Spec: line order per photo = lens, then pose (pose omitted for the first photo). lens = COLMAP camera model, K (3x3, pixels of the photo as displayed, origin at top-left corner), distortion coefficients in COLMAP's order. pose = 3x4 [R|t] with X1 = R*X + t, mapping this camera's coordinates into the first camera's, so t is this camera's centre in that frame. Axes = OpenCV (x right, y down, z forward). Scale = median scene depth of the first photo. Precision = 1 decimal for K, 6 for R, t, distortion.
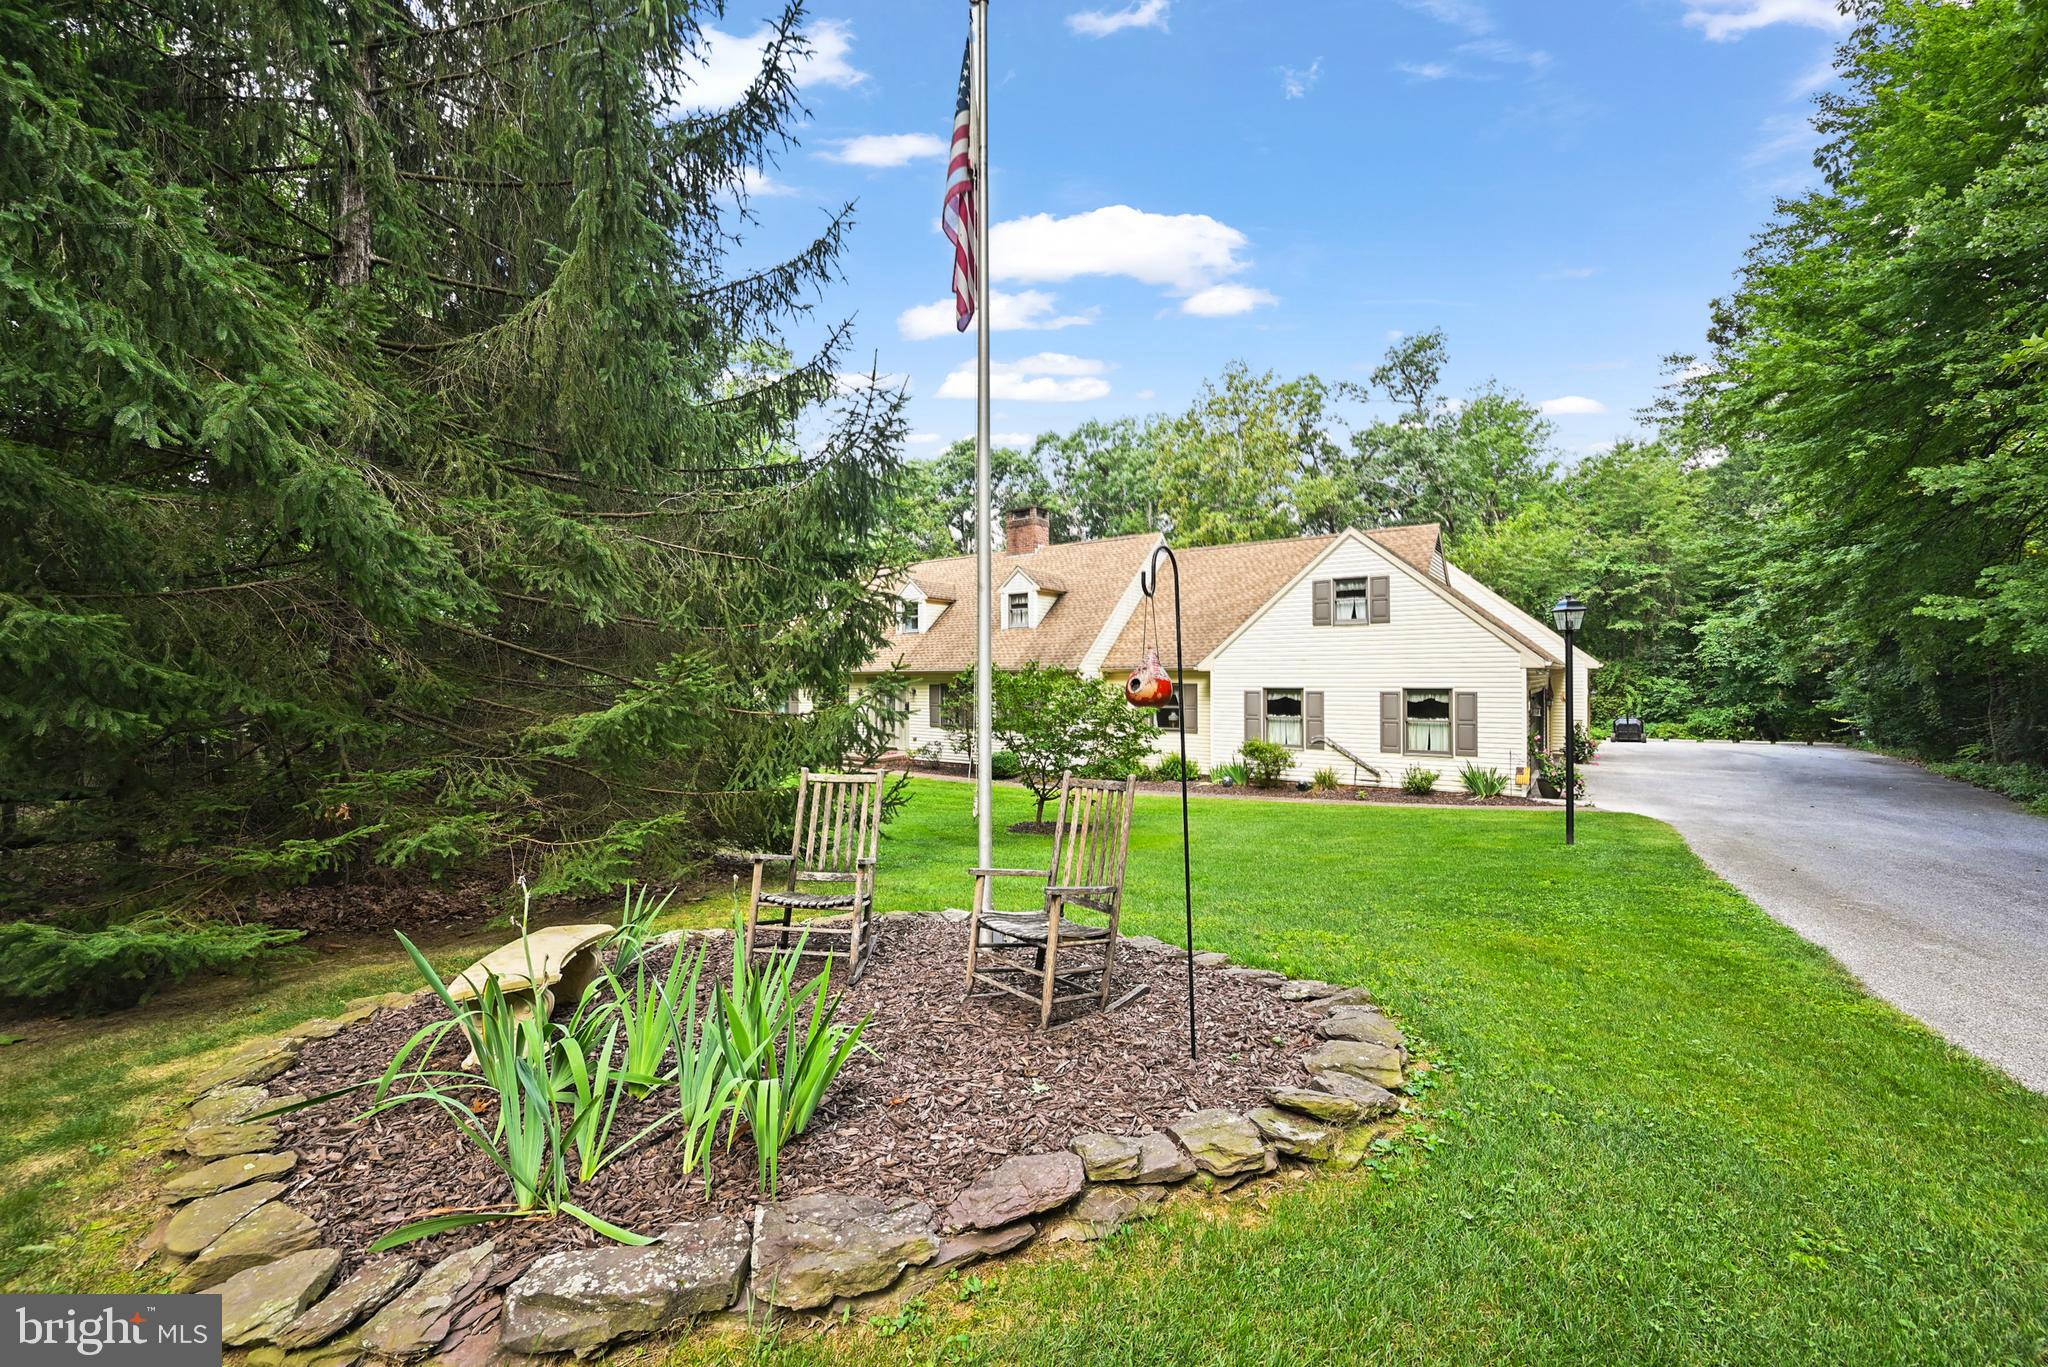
lens RADIAL K [[817.8, 0, 1030.1], [0, 817.8, 715.1], [0, 0, 1]] dist [0.000848, 0.000103]
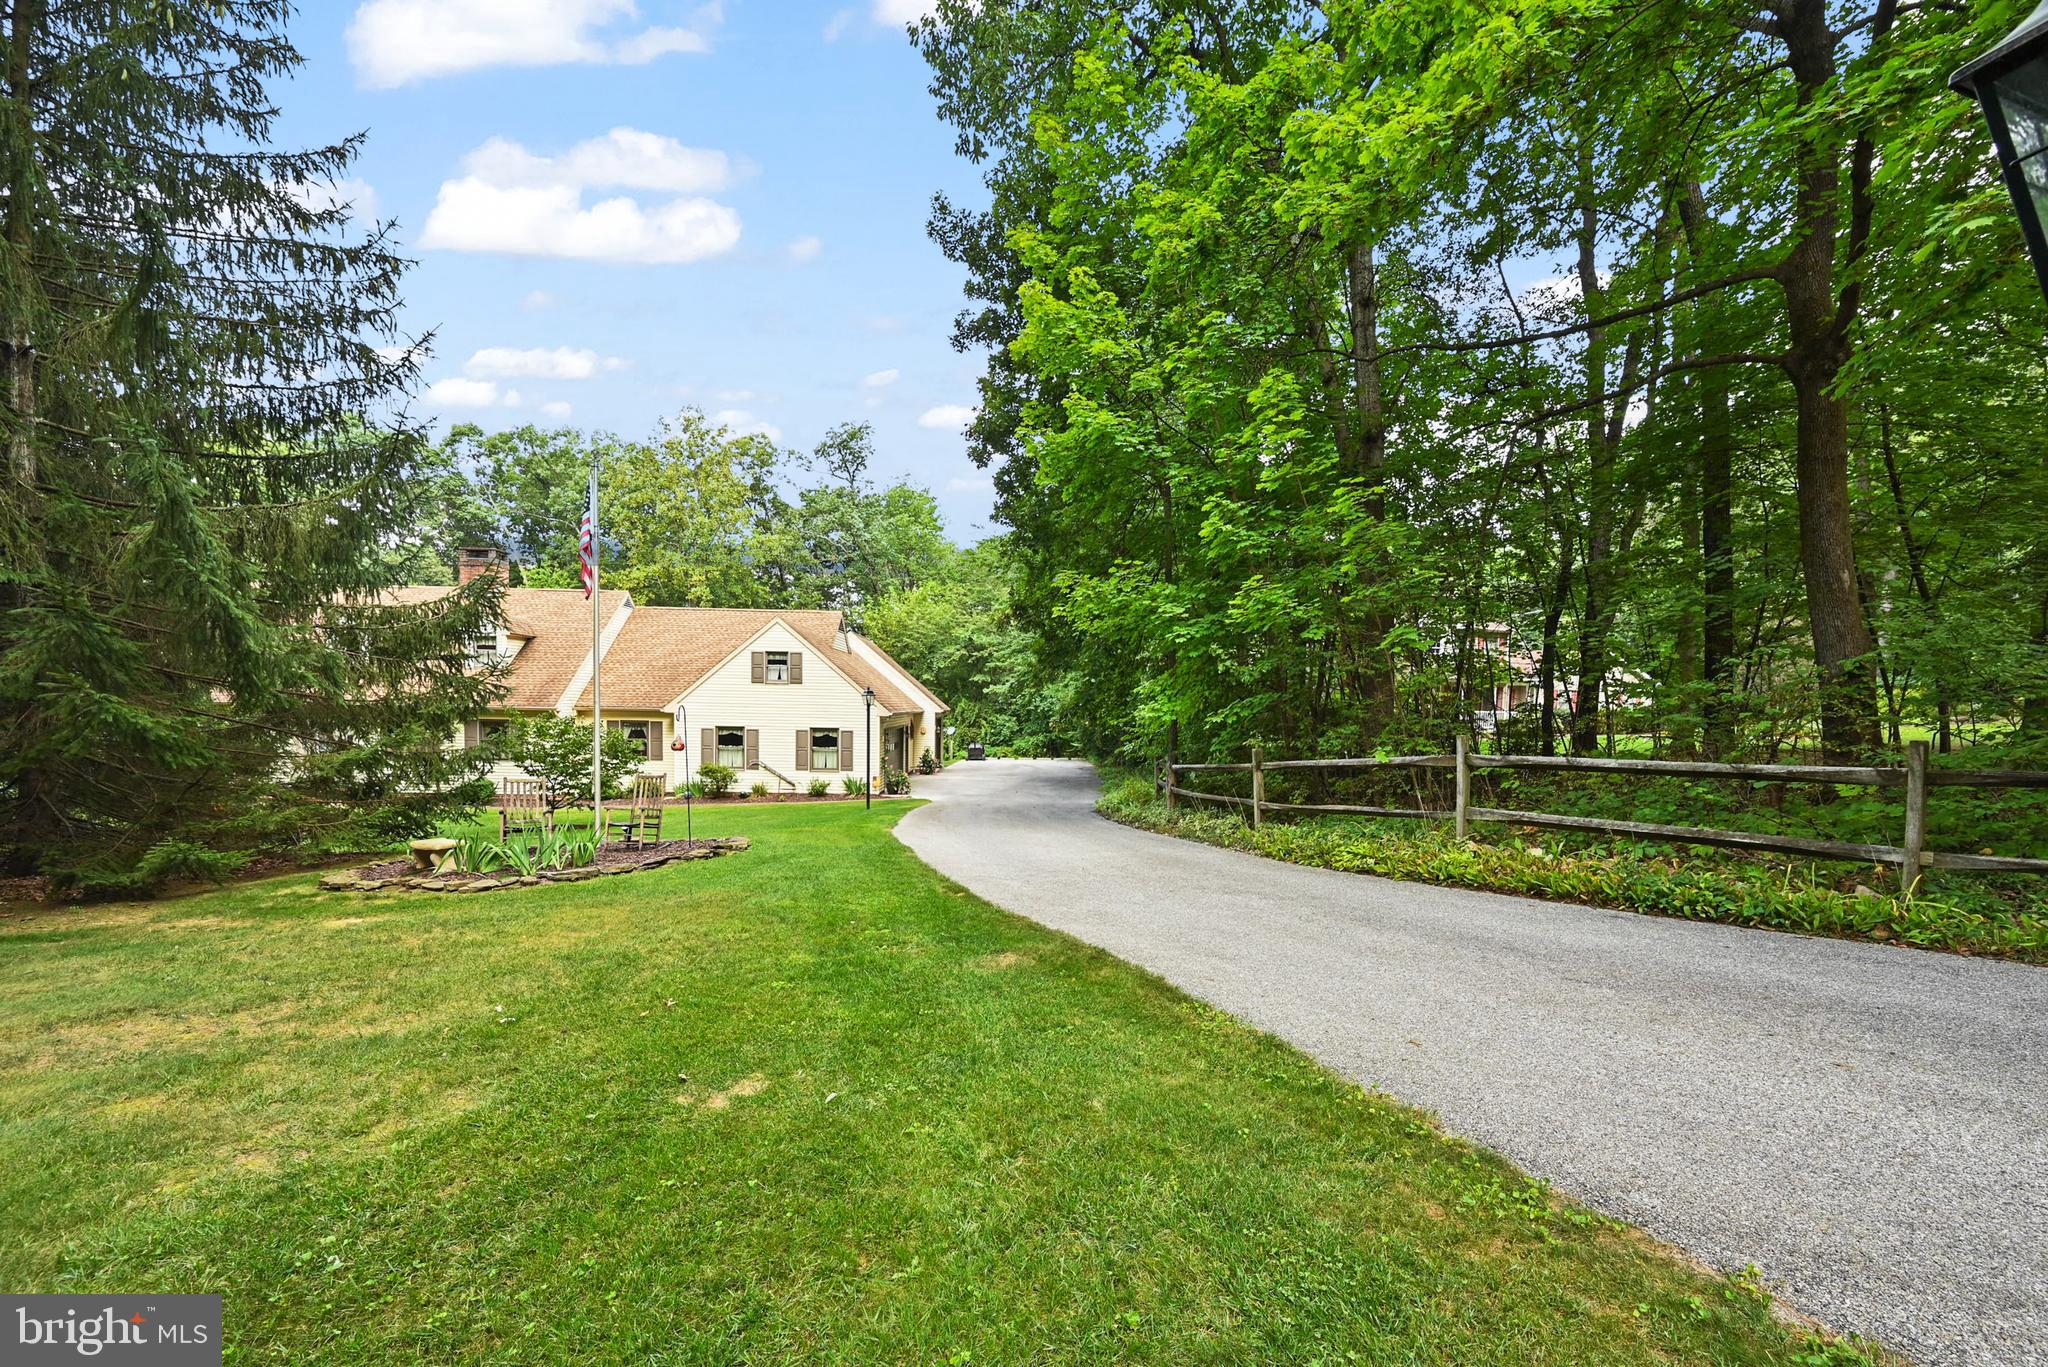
lens RADIAL K [[817.8, 0, 1030.1], [0, 817.8, 715.1], [0, 0, 1]] dist [0.000848, 0.000103]
pose [[0.801296, 0.011216, 0.598163, -0.065448], [0.008250, 0.999522, -0.029793, -0.003855], [-0.598211, 0.028807, 0.800821, -0.240861]]
